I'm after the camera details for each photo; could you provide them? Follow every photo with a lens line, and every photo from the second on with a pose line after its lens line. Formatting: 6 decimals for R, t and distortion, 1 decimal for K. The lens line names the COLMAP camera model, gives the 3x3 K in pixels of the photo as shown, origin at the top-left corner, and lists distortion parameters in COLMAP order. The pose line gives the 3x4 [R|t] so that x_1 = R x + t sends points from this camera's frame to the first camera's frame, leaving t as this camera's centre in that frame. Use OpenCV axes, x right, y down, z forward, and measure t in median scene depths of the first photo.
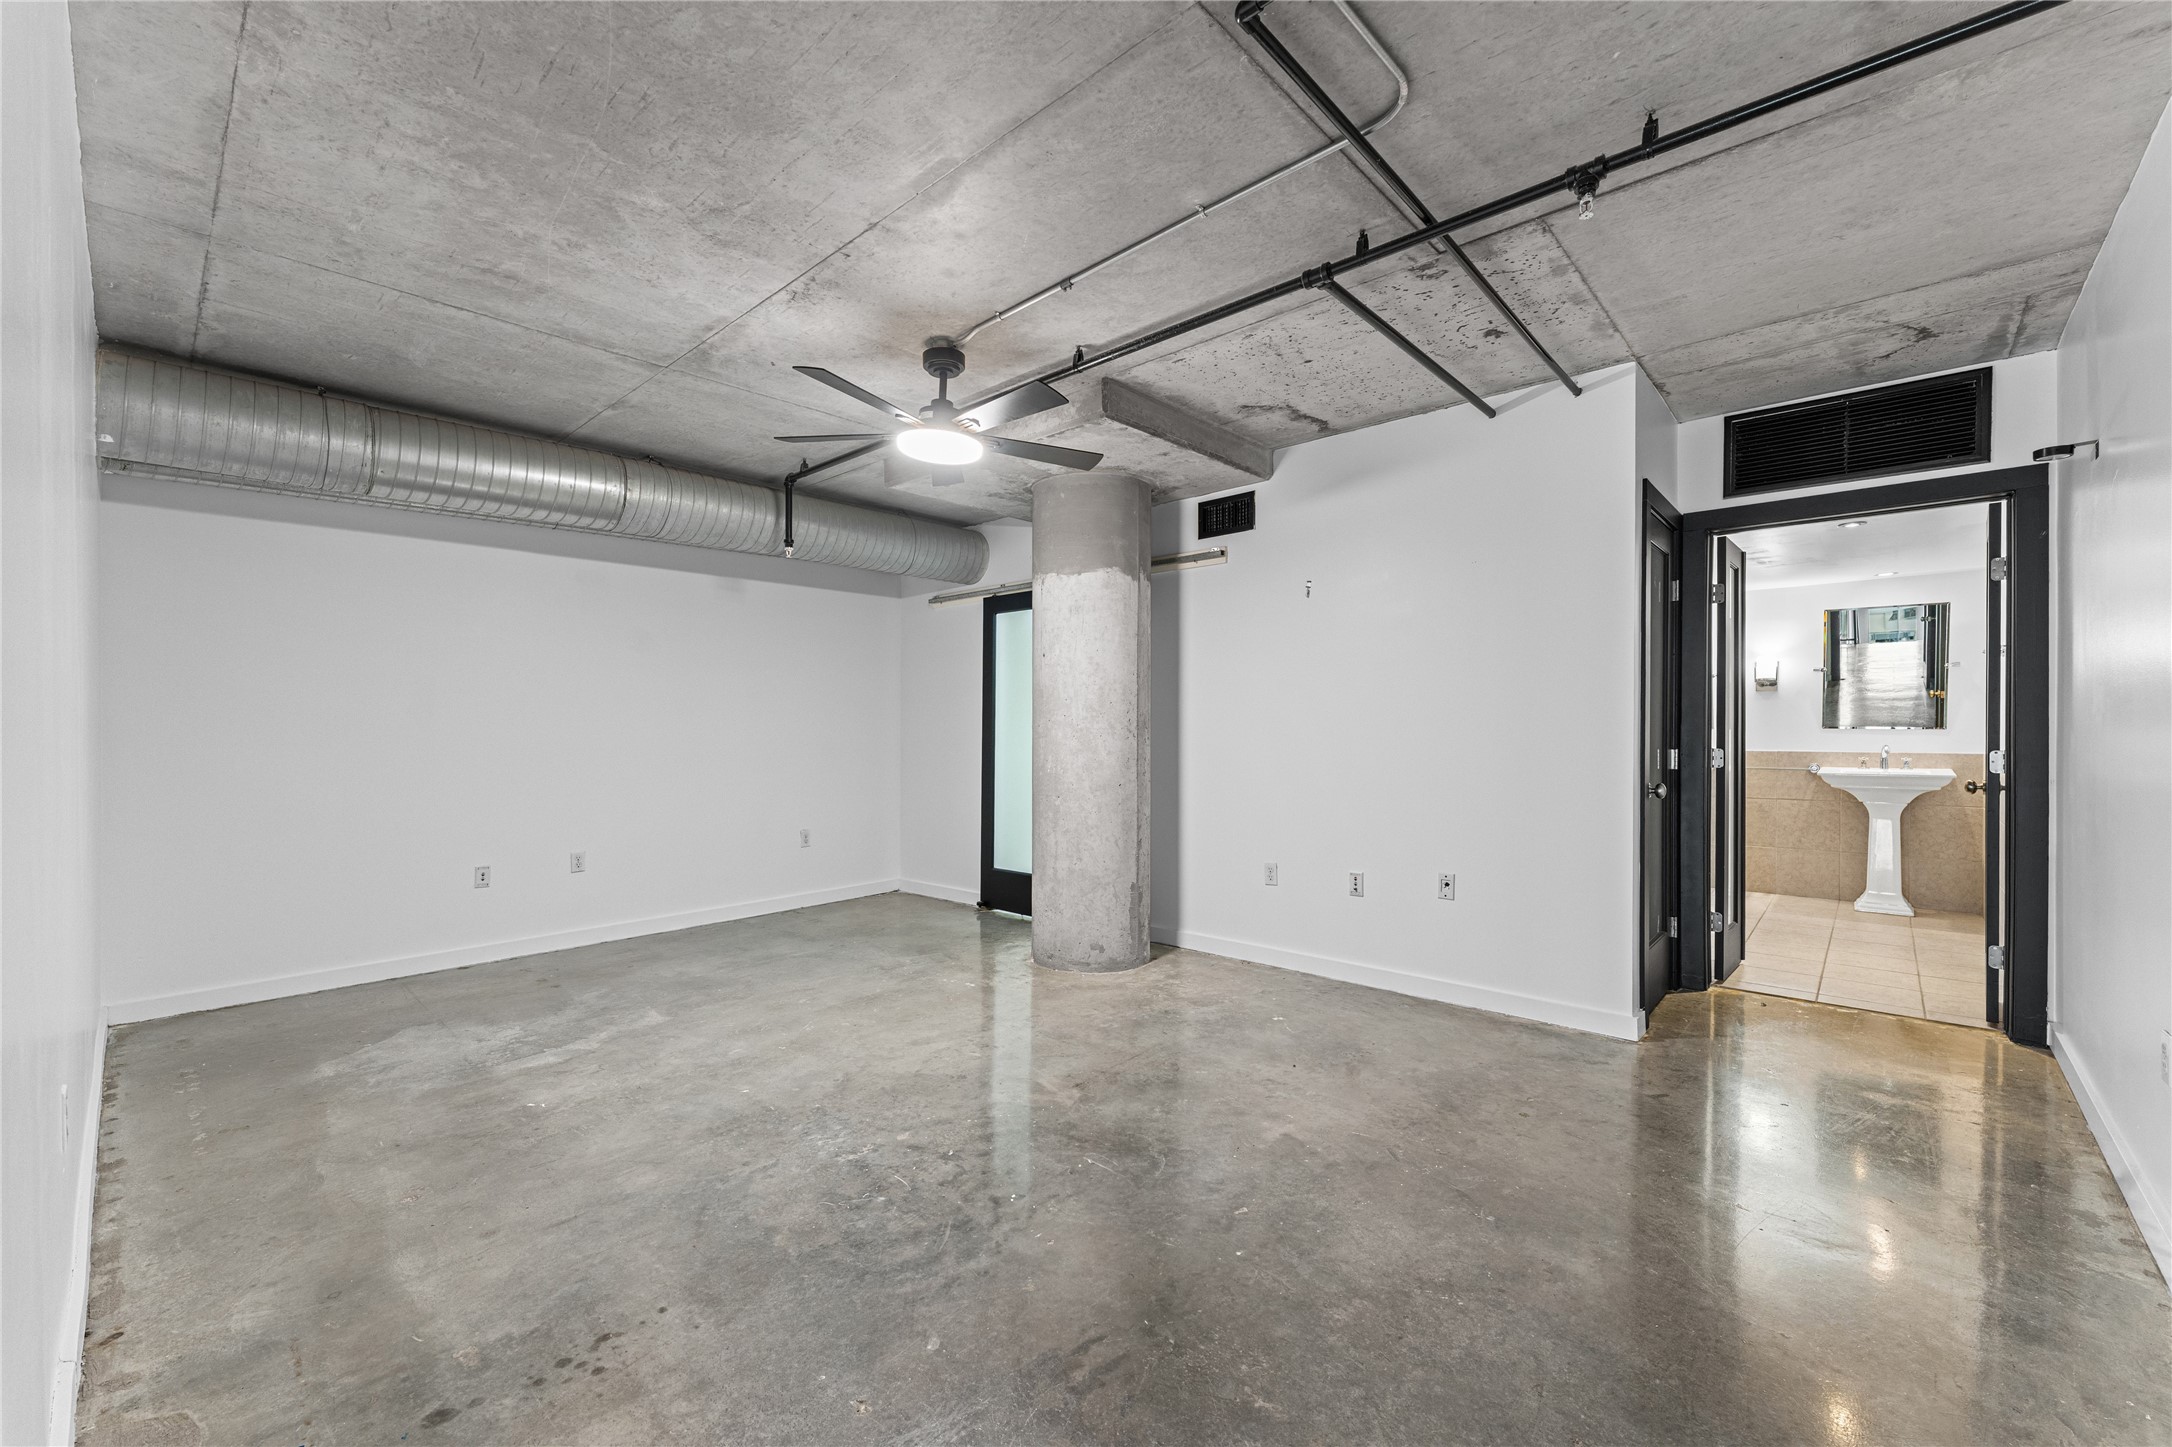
lens RADIAL K [[870.1, 0, 1089.2], [0, 870.1, 721.3], [0, 0, 1]] dist [0.000889, -0.000691]
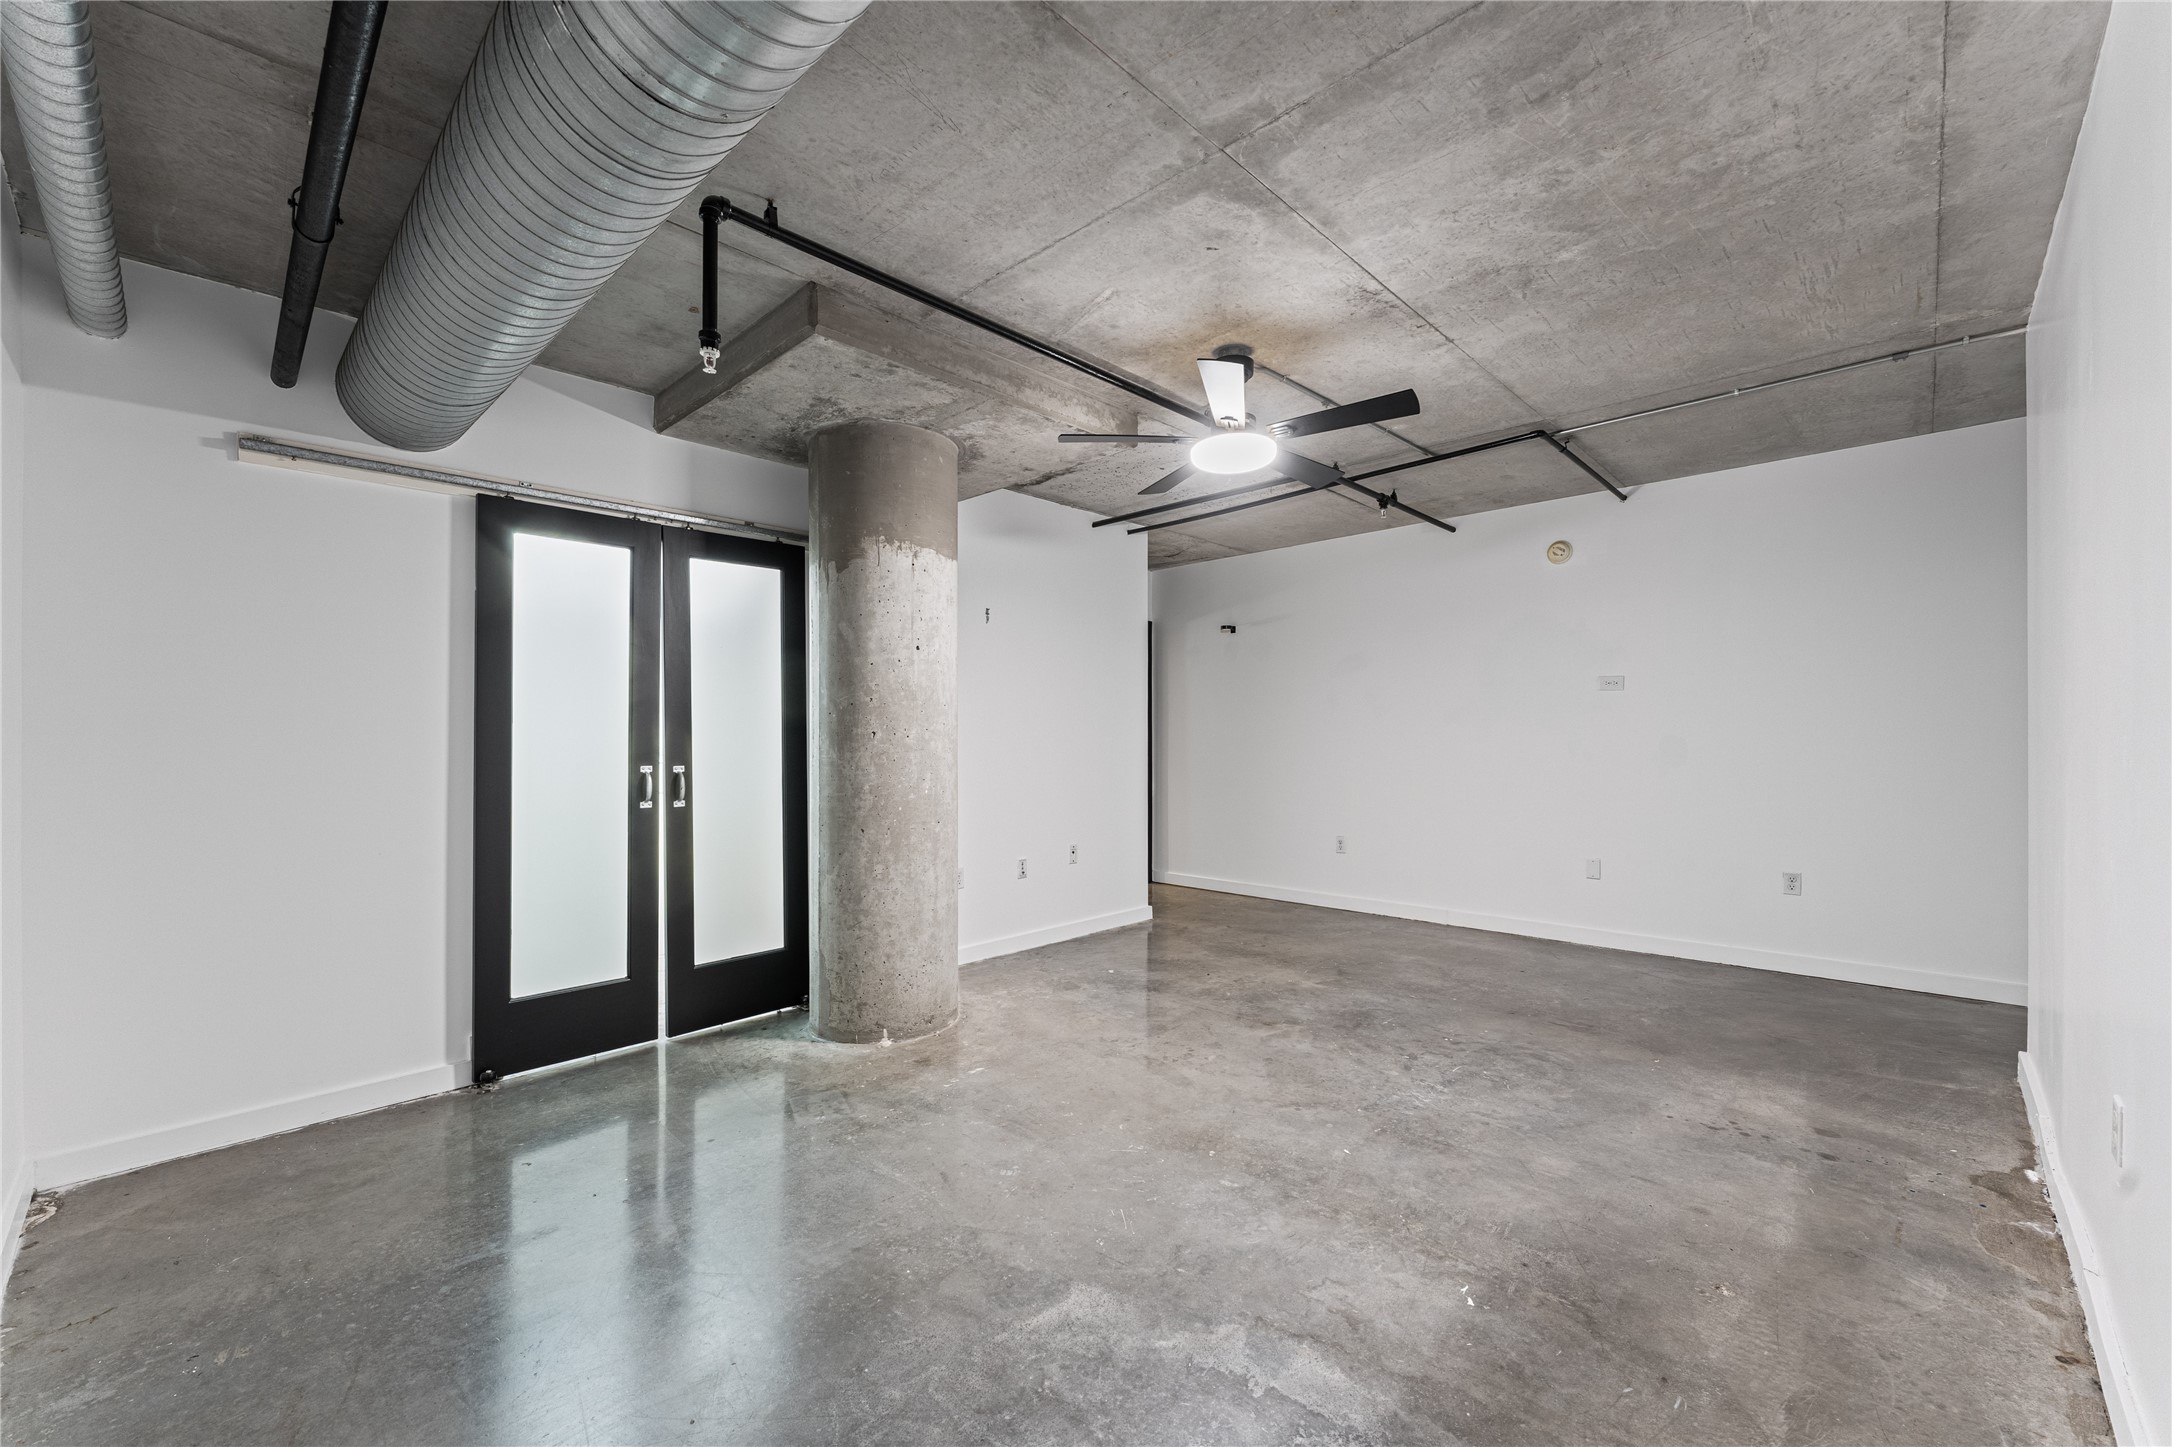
lens RADIAL K [[870.1, 0, 1084.7], [0, 870.1, 745.8], [0, 0, 1]] dist [0.000889, -0.000691]
pose [[0.026367, -0.003974, 0.999644, -1.444722], [0.001361, 0.999991, 0.003939, 0.018468], [-0.999651, 0.001257, 0.026372, 1.409601]]
